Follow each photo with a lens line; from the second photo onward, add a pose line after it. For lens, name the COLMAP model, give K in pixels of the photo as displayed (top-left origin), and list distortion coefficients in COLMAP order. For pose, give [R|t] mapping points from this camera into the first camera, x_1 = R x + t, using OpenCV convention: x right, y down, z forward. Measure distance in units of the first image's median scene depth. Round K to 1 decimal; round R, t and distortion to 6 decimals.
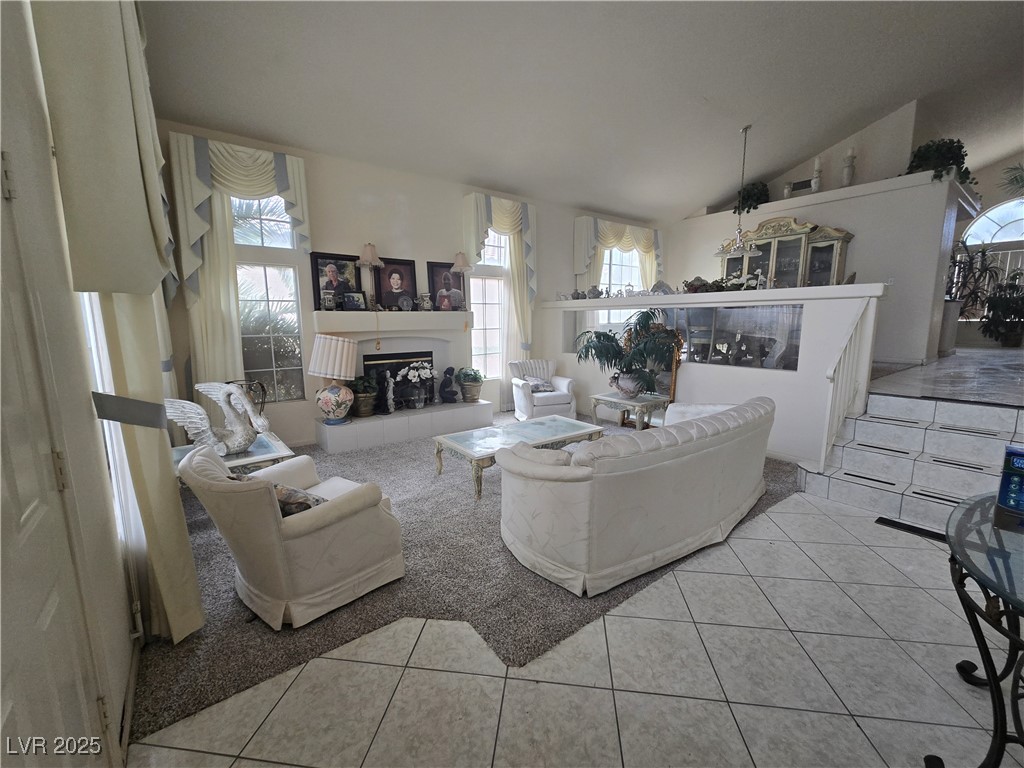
lens RADIAL K [[419.1, 0, 484.2], [0, 419.1, 381.8], [0, 0, 1]] dist [-0.004472, -0.000036]
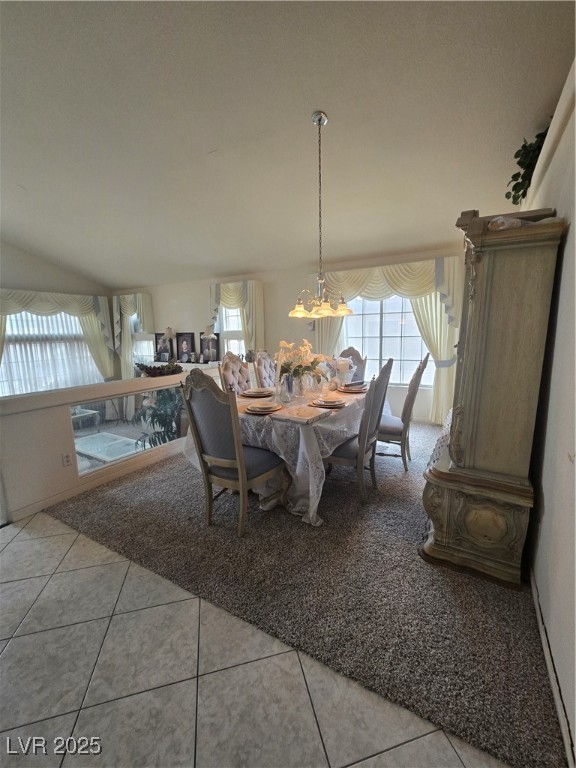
lens RADIAL K [[314.3, 0, 299.4], [0, 314.3, 388.5], [0, 0, 1]] dist [-0.004472, -0.000036]
pose [[0.404779, 0.164244, -0.899543, 0.999887], [-0.126201, 0.984357, 0.122942, -0.236237], [0.905664, 0.063759, 0.419175, 0.741664]]
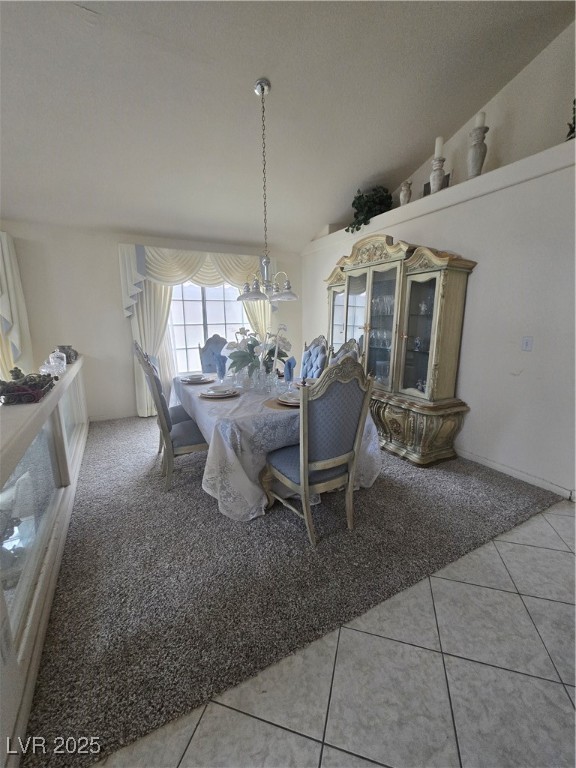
lens RADIAL K [[321.5, 0, 287.7], [0, 321.5, 368.1], [0, 0, 1]] dist [0.018823, -0.007472]
pose [[0.989420, 0.024129, -0.143060, 0.678240], [-0.023950, 0.999709, 0.002978, -0.193239], [0.143090, 0.000479, 0.989710, 0.503412]]
